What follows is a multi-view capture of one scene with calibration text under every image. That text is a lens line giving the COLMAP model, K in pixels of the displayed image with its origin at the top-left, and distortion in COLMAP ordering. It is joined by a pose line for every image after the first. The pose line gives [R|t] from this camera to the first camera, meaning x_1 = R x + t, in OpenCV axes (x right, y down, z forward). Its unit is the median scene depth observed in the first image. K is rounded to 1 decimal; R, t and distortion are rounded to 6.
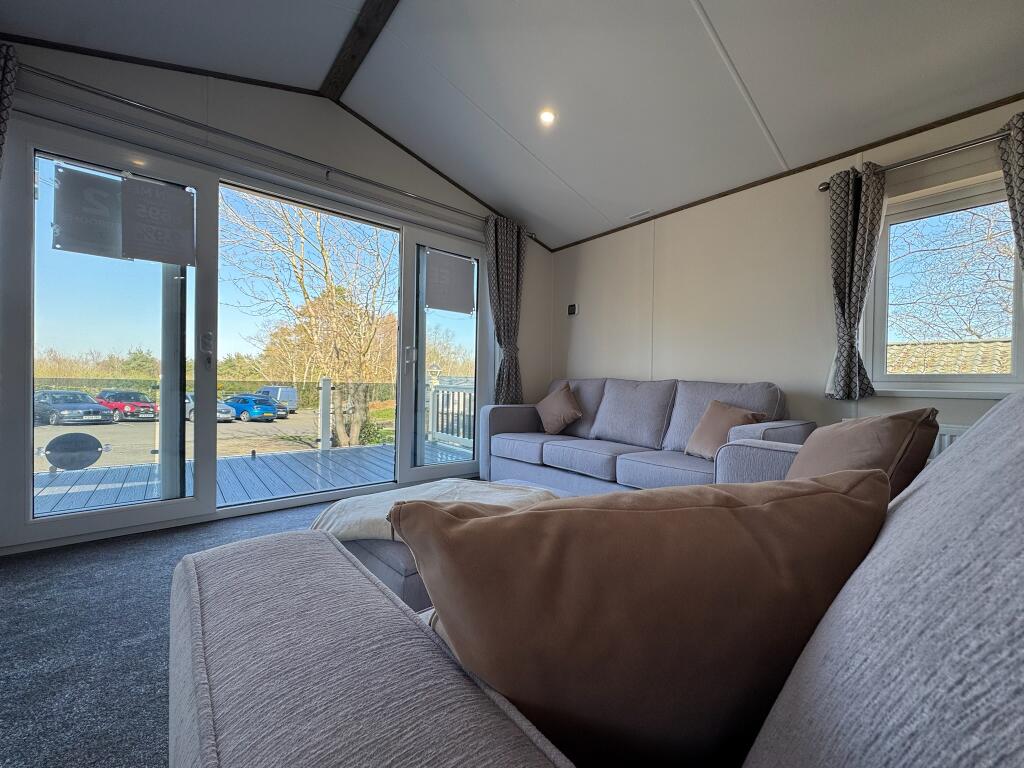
lens RADIAL K [[407.4, 0, 512.0], [0, 407.4, 384.0], [0, 0, 1]] dist [-0.001028, 0.000060]
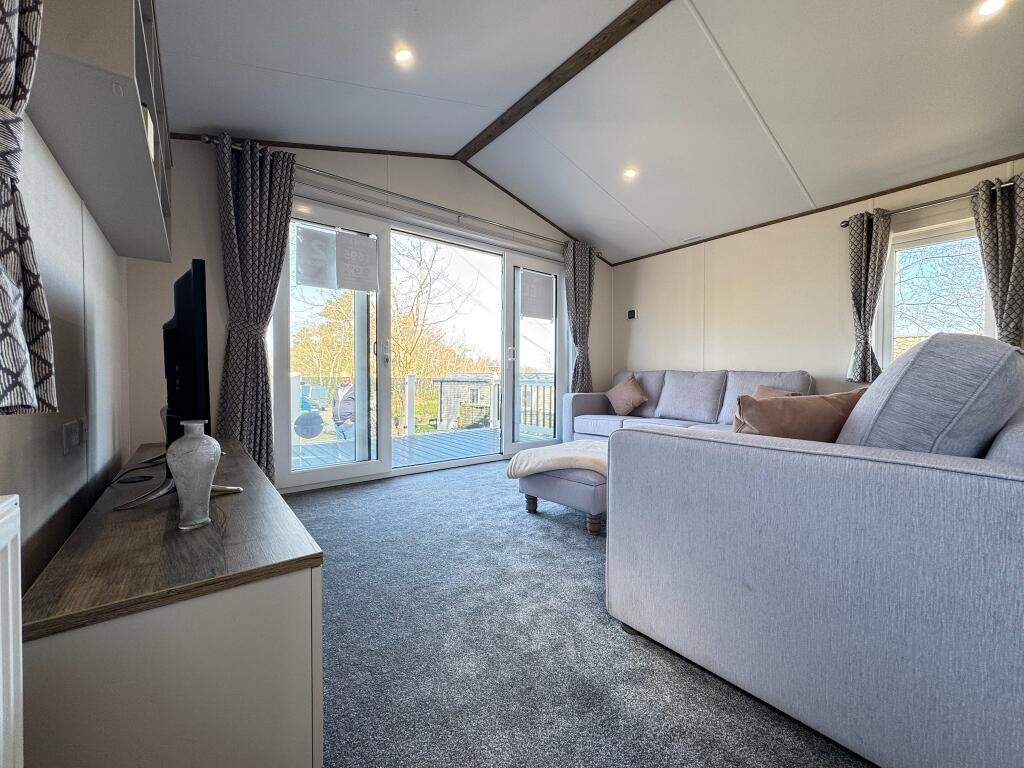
lens RADIAL K [[404.6, 0, 512.0], [0, 404.6, 384.0], [0, 0, 1]] dist [-0.001389, -0.000118]
pose [[0.999441, -0.013304, -0.030671, -0.219678], [0.013585, 0.999868, 0.008956, 0.011693], [0.030548, -0.009368, 0.999489, -0.275212]]
